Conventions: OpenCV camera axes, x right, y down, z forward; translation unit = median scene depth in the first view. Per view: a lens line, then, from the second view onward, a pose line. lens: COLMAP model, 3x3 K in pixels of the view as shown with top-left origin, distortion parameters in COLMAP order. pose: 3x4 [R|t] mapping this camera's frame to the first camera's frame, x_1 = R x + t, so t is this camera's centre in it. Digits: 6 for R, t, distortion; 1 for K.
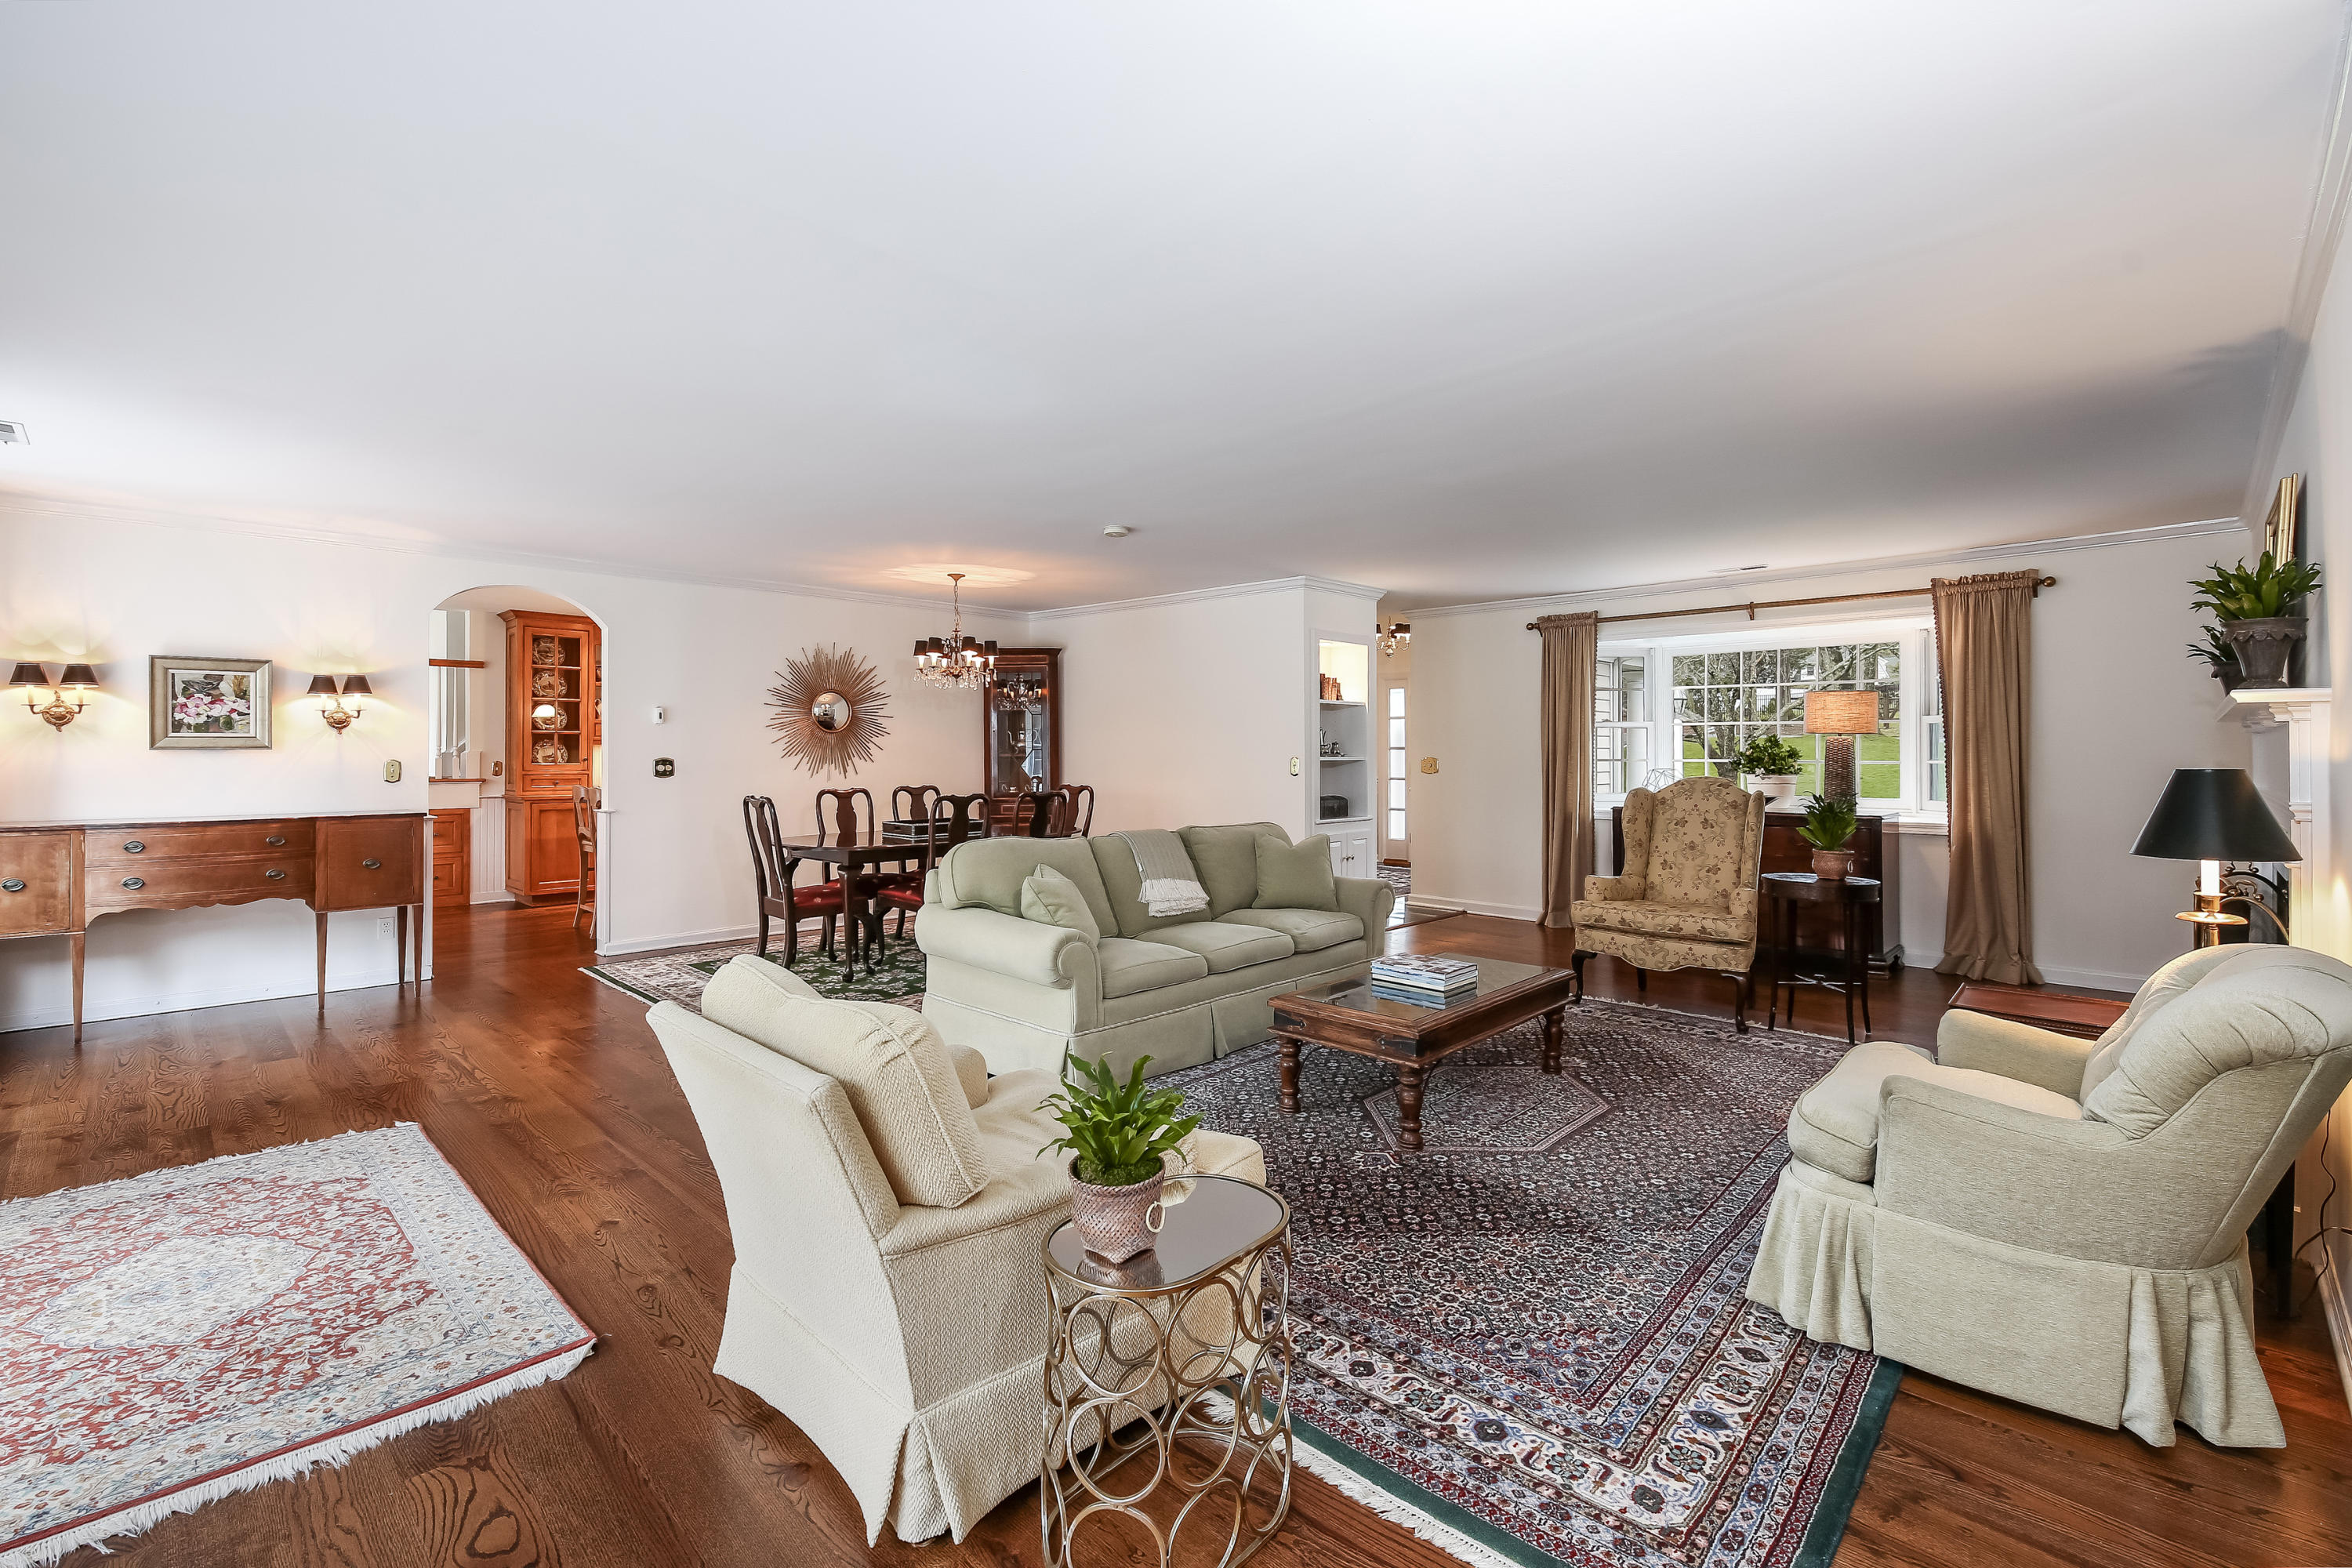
lens RADIAL K [[1005.8, 0, 1164.8], [0, 1005.8, 747.2], [0, 0, 1]] dist [0.000839, -0.005209]
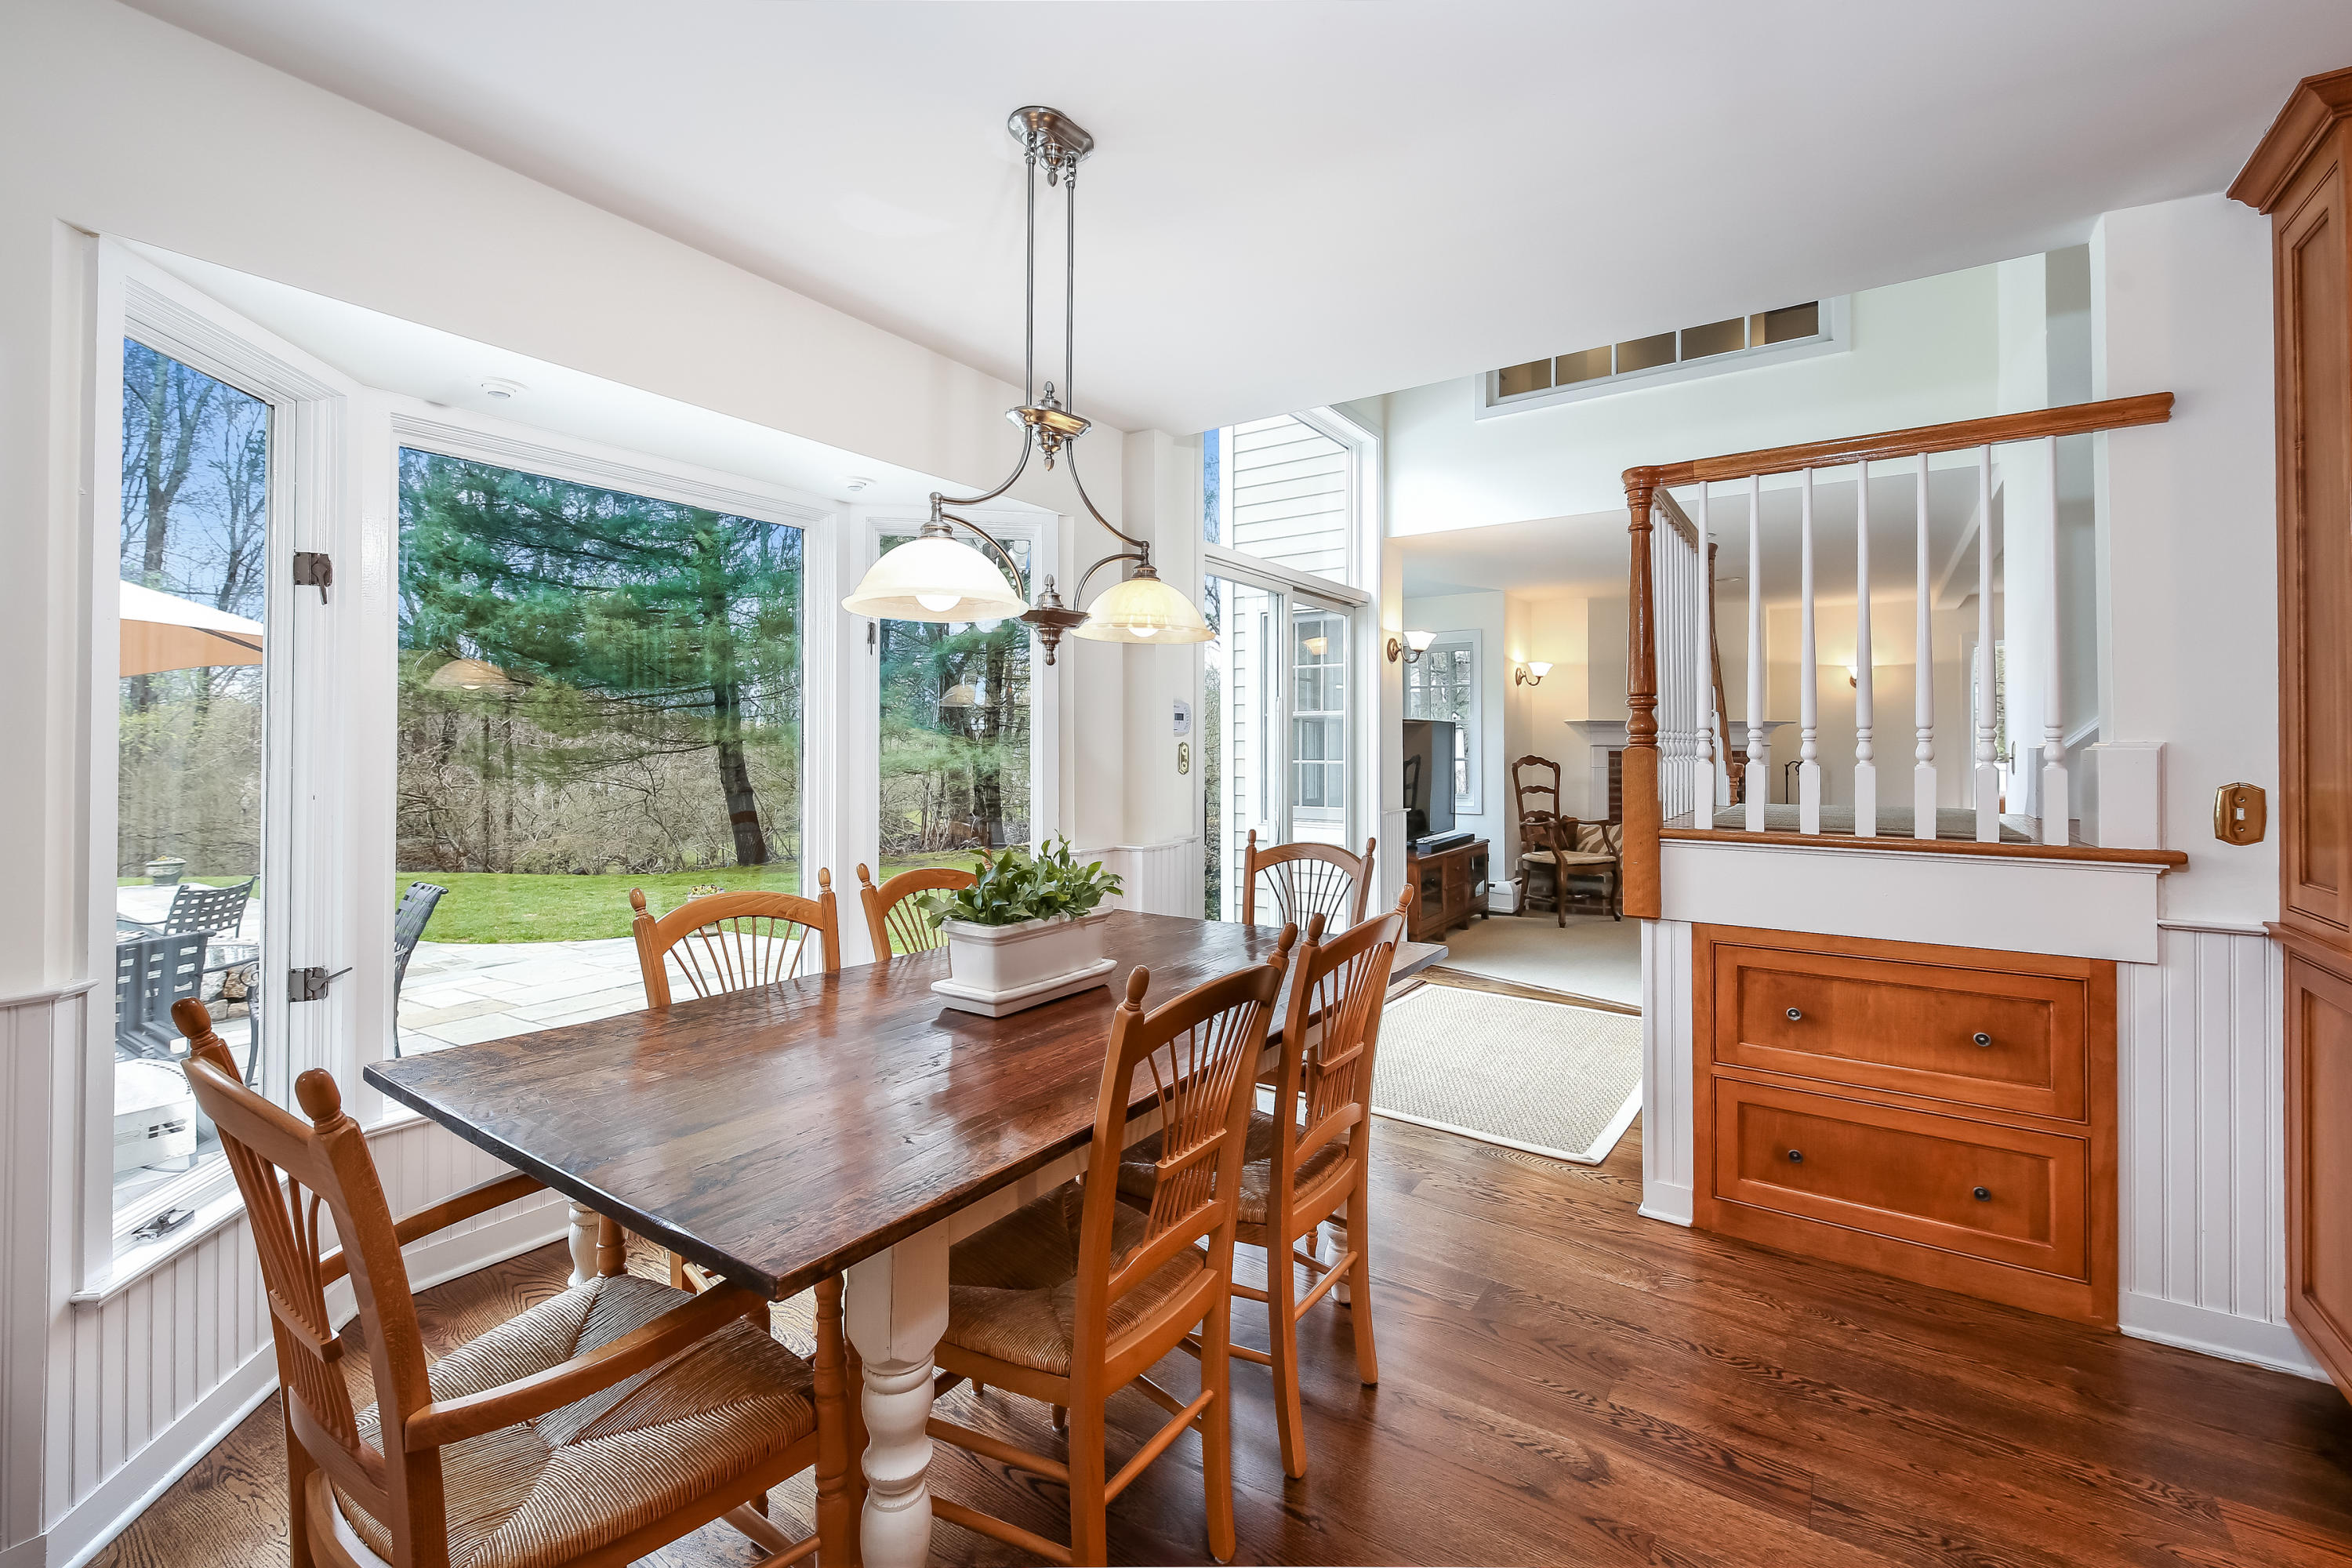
lens RADIAL K [[1005.8, 0, 1164.8], [0, 1005.8, 747.2], [0, 0, 1]] dist [0.000839, -0.005209]
pose [[0.180109, -0.007256, -0.983620, -0.477325], [0.003686, 0.999971, -0.006702, 0.005777], [0.983640, -0.002418, 0.180131, 0.707052]]
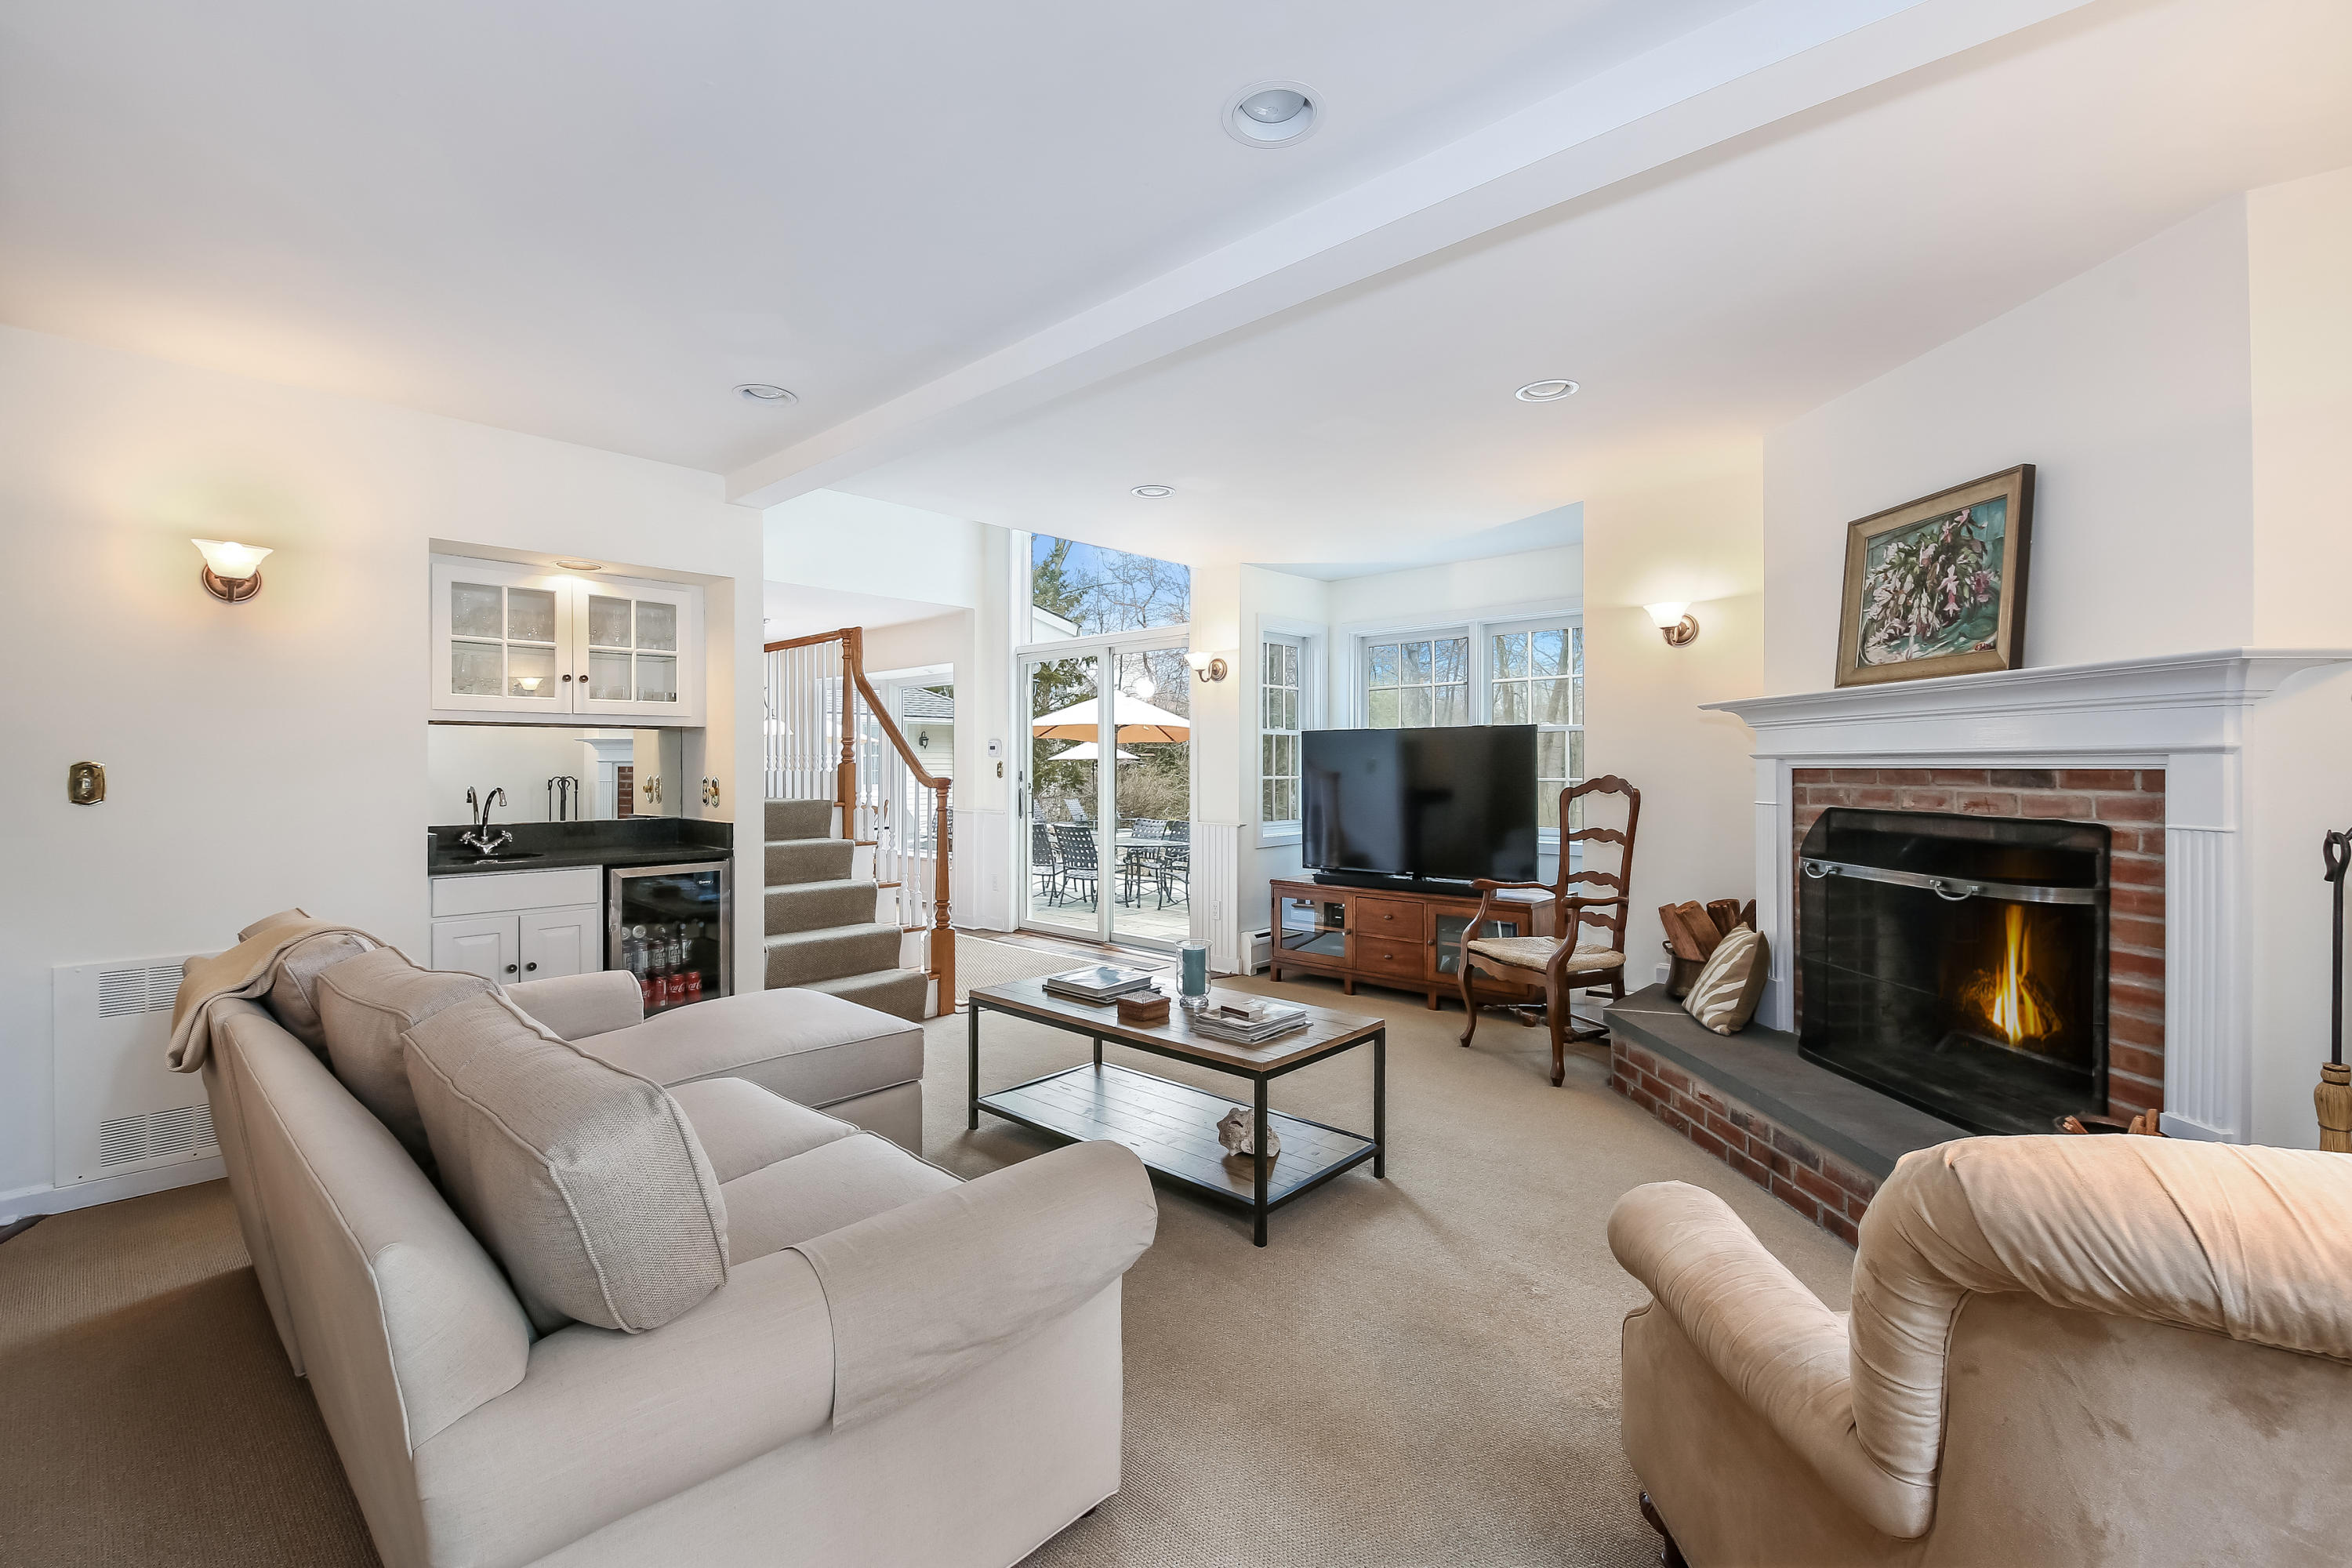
lens RADIAL K [[1005.8, 0, 1164.8], [0, 1005.8, 747.2], [0, 0, 1]] dist [0.000839, -0.005209]
pose [[-0.998999, -0.003295, -0.044621, -0.769014], [-0.002290, 0.999743, -0.022561, 0.006150], [0.044684, -0.022436, -0.998749, 1.193221]]
